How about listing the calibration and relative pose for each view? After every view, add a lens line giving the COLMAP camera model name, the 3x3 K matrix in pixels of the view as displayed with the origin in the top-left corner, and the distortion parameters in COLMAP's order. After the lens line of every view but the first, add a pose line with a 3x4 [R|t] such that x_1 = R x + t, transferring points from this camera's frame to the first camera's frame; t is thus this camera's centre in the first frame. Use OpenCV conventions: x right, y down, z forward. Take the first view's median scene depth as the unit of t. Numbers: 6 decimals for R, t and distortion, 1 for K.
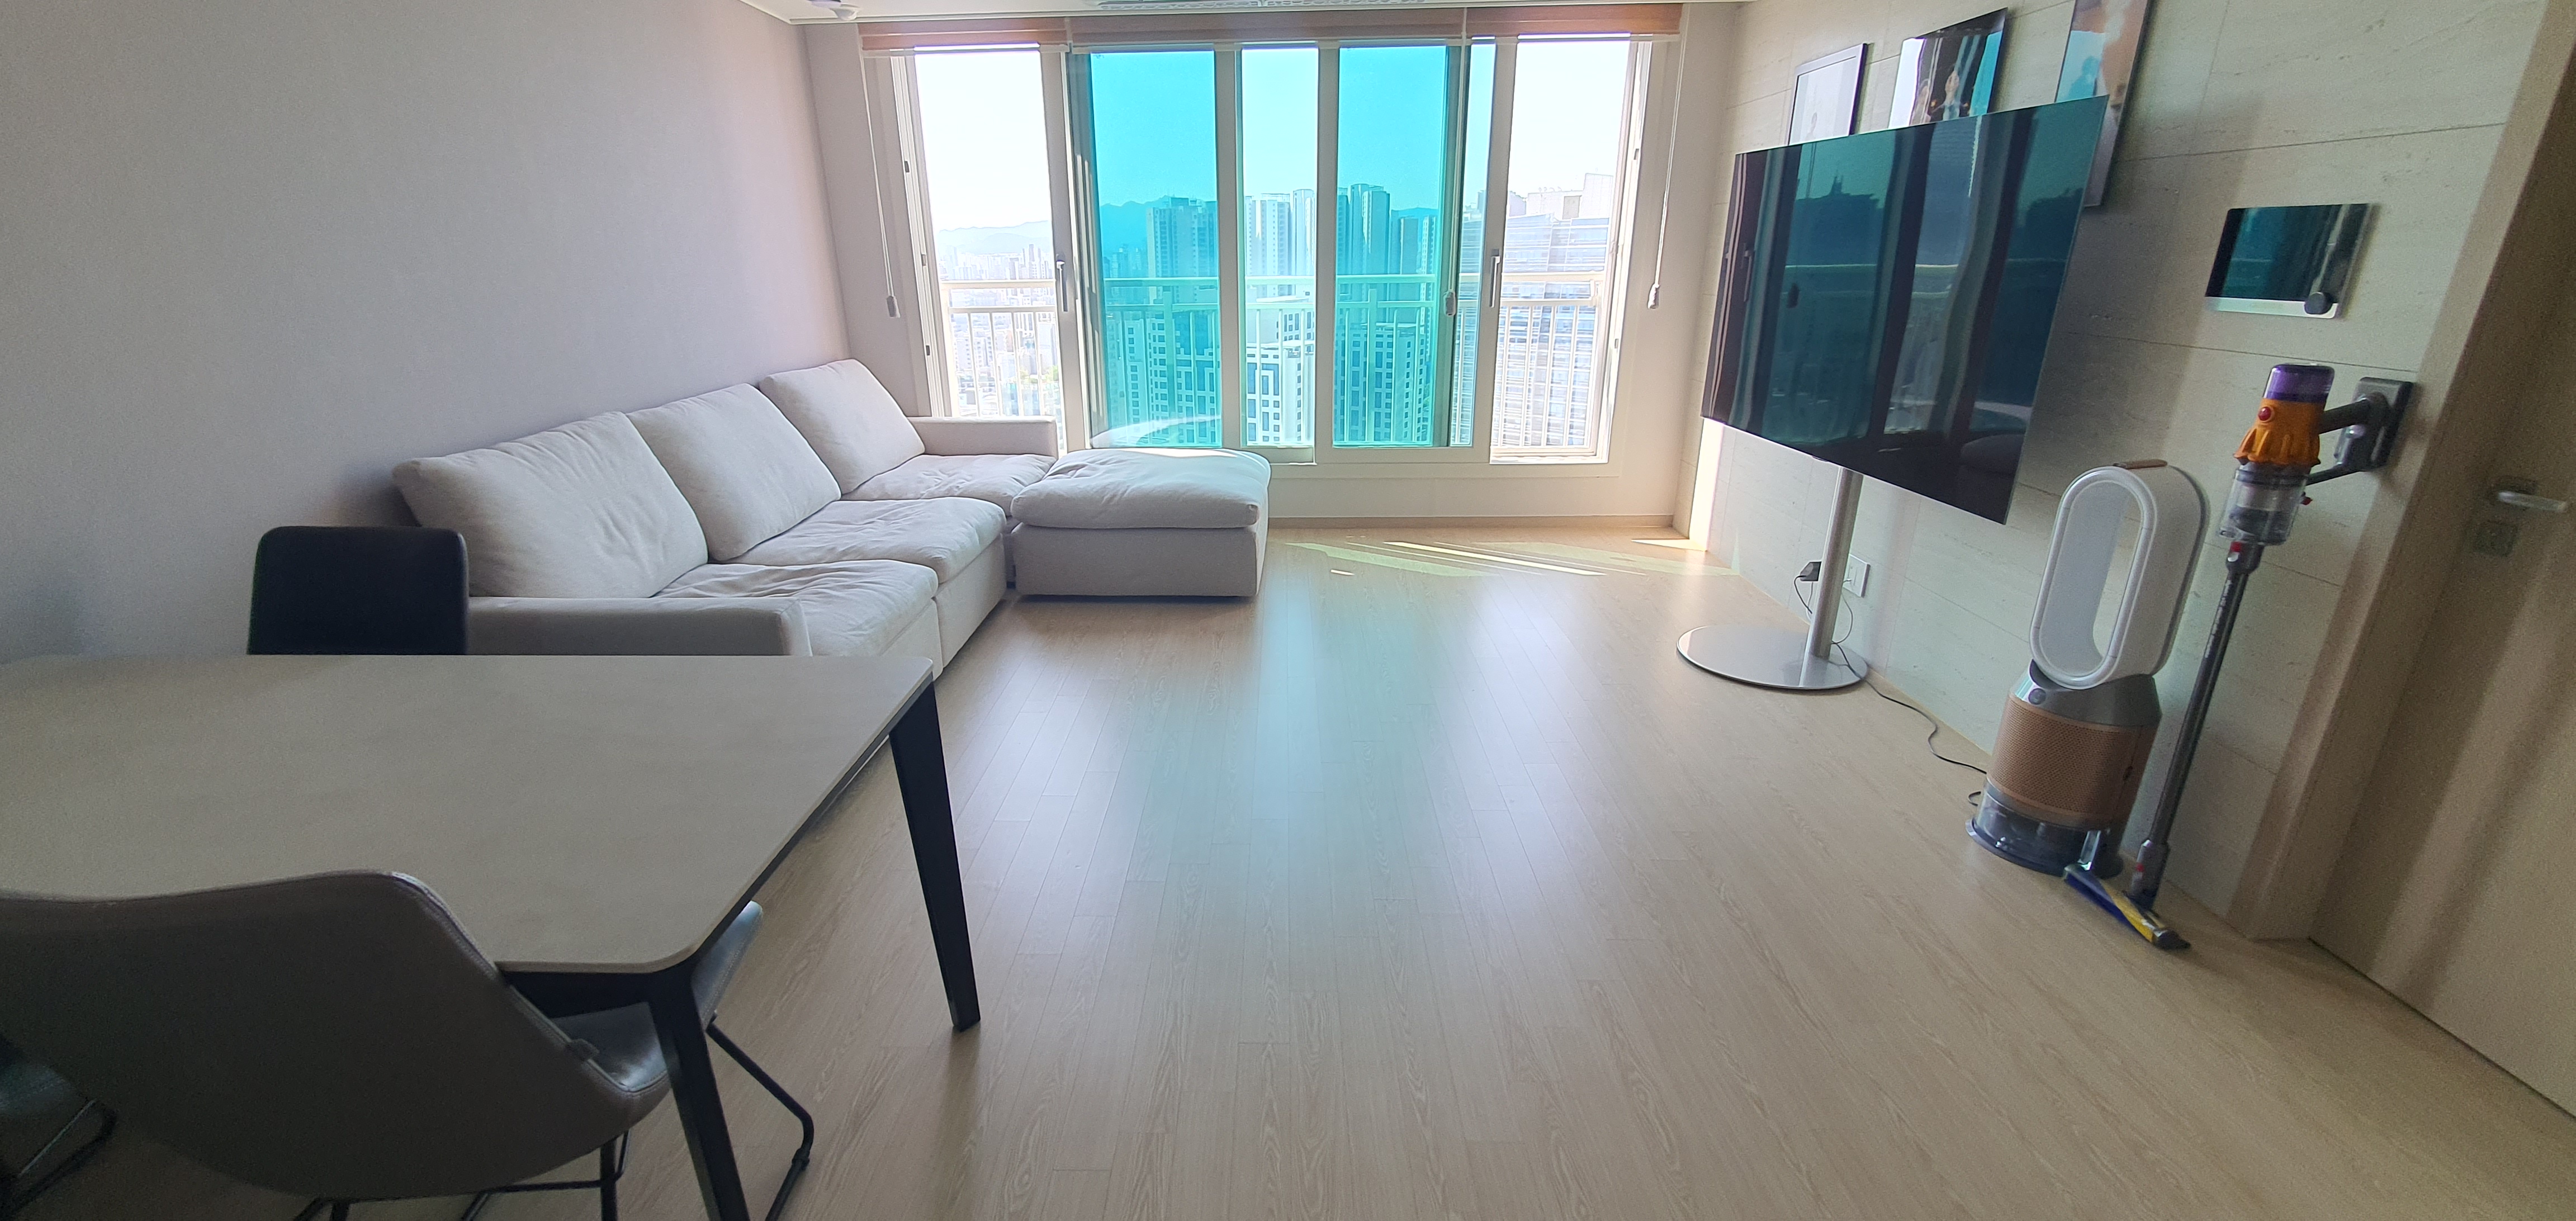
lens RADIAL K [[1049.6, 0, 1288.0], [0, 1049.6, 610.5], [0, 0, 1]] dist [0.000018, -0.000026]
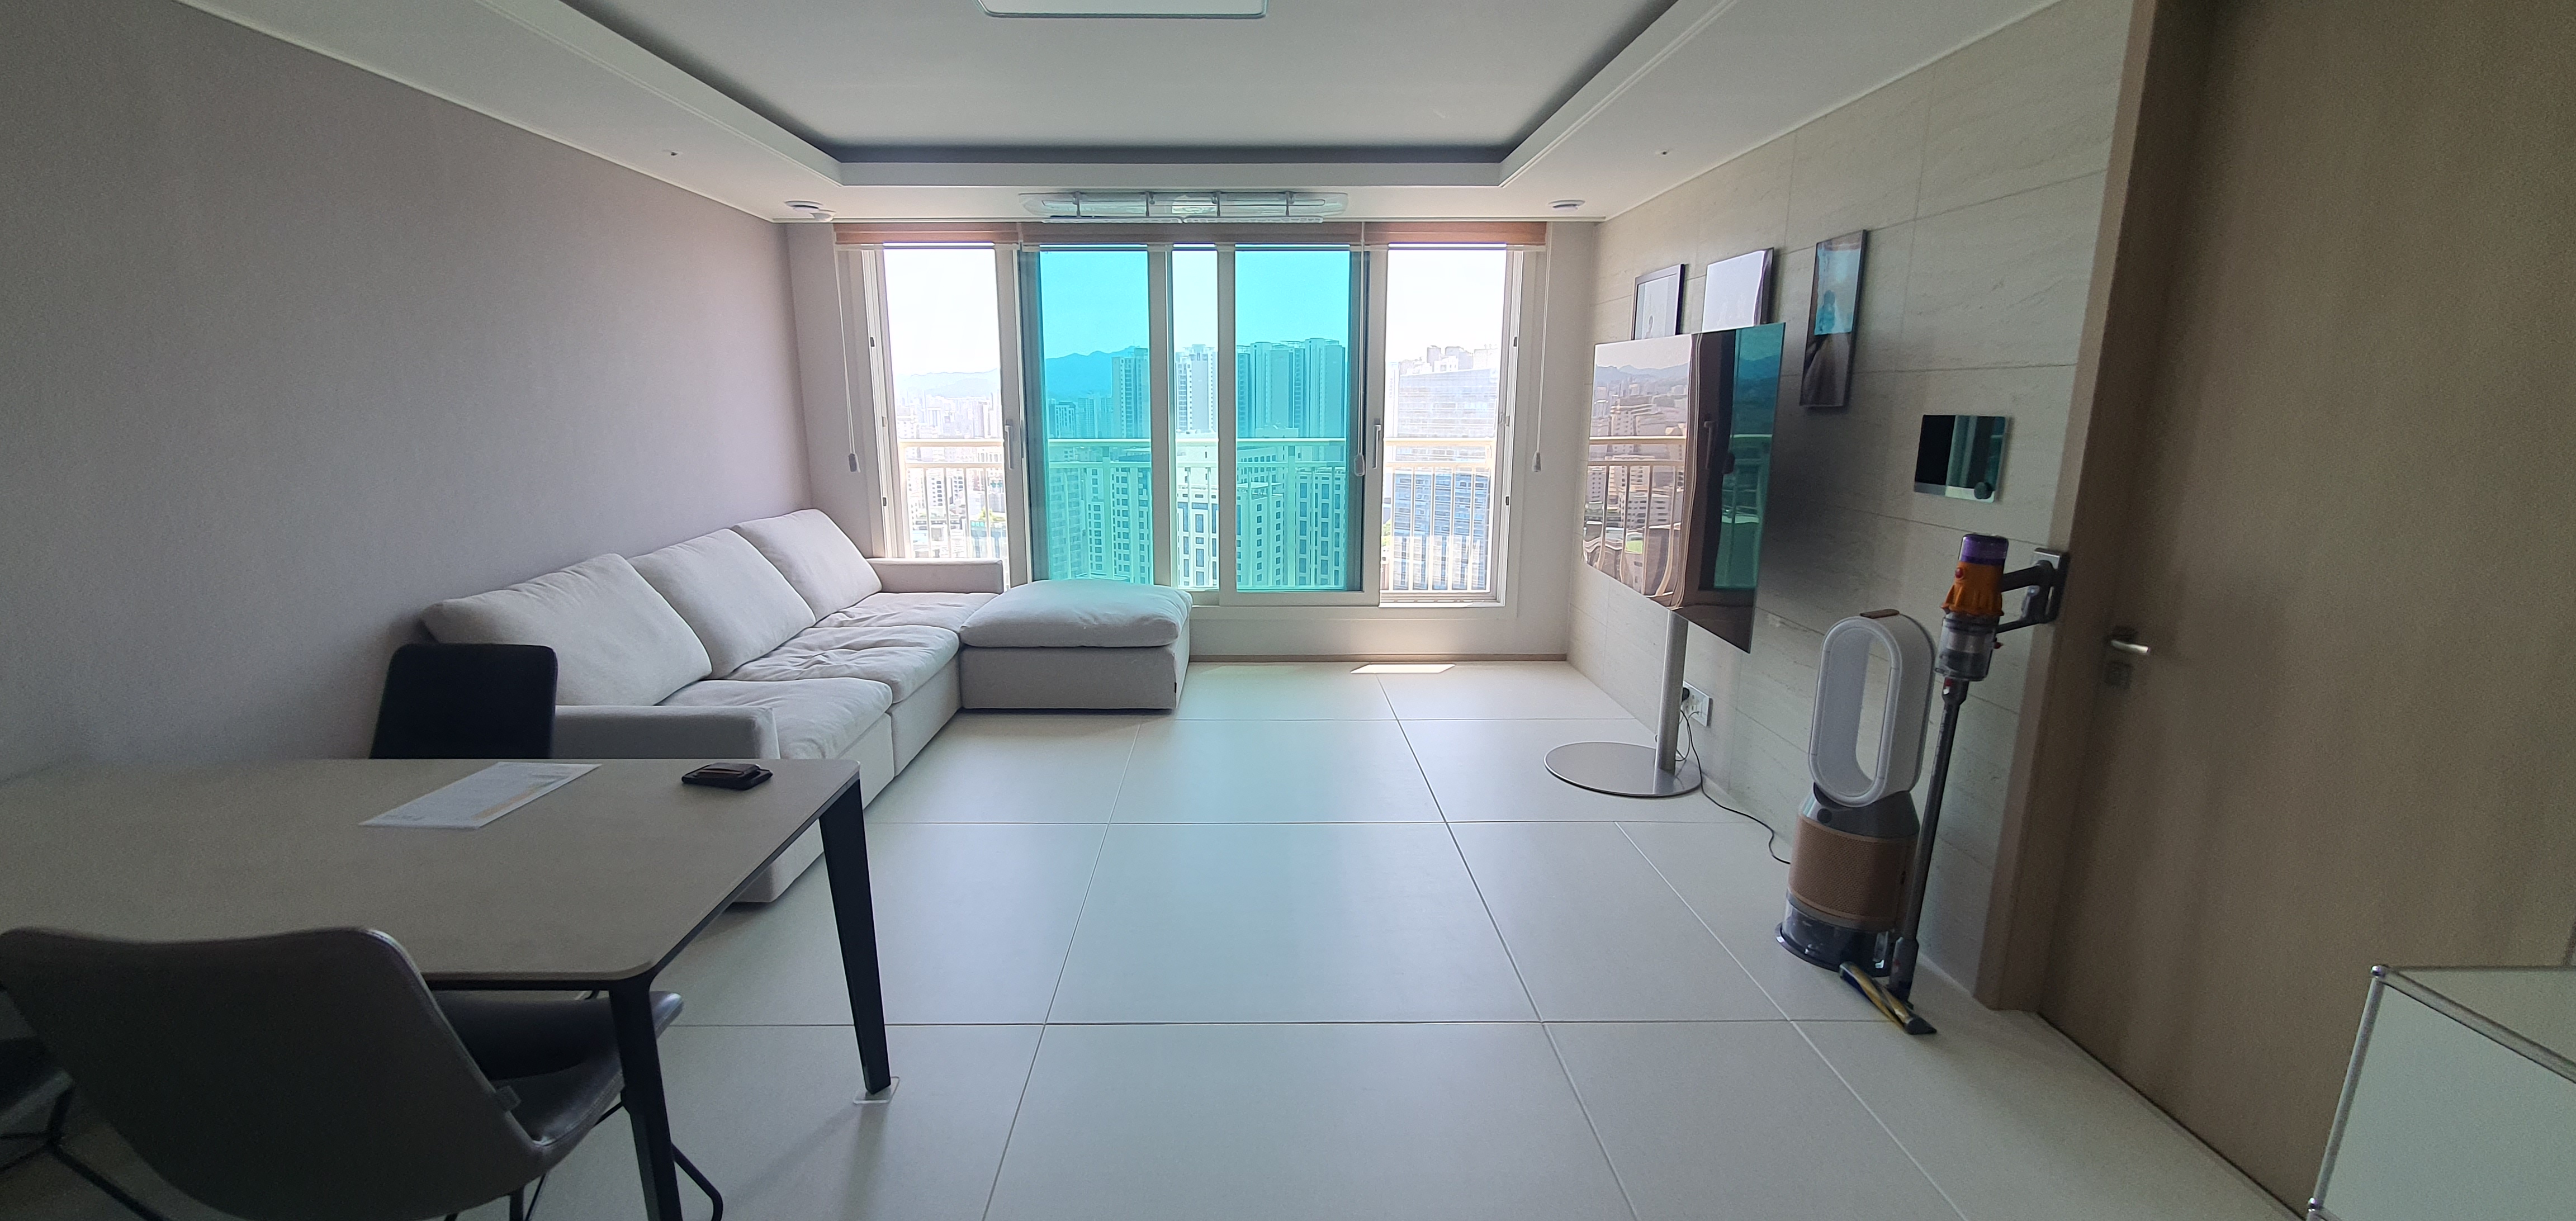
lens RADIAL K [[1085.3, 0, 1288.0], [0, 1085.3, 610.5], [0, 0, 1]] dist [0.071471, -0.000014]
pose [[0.999613, 0.008579, 0.026450, 0.090179], [-0.005043, 0.991373, -0.130970, 0.027034], [-0.027345, 0.130786, 0.991033, -0.243385]]
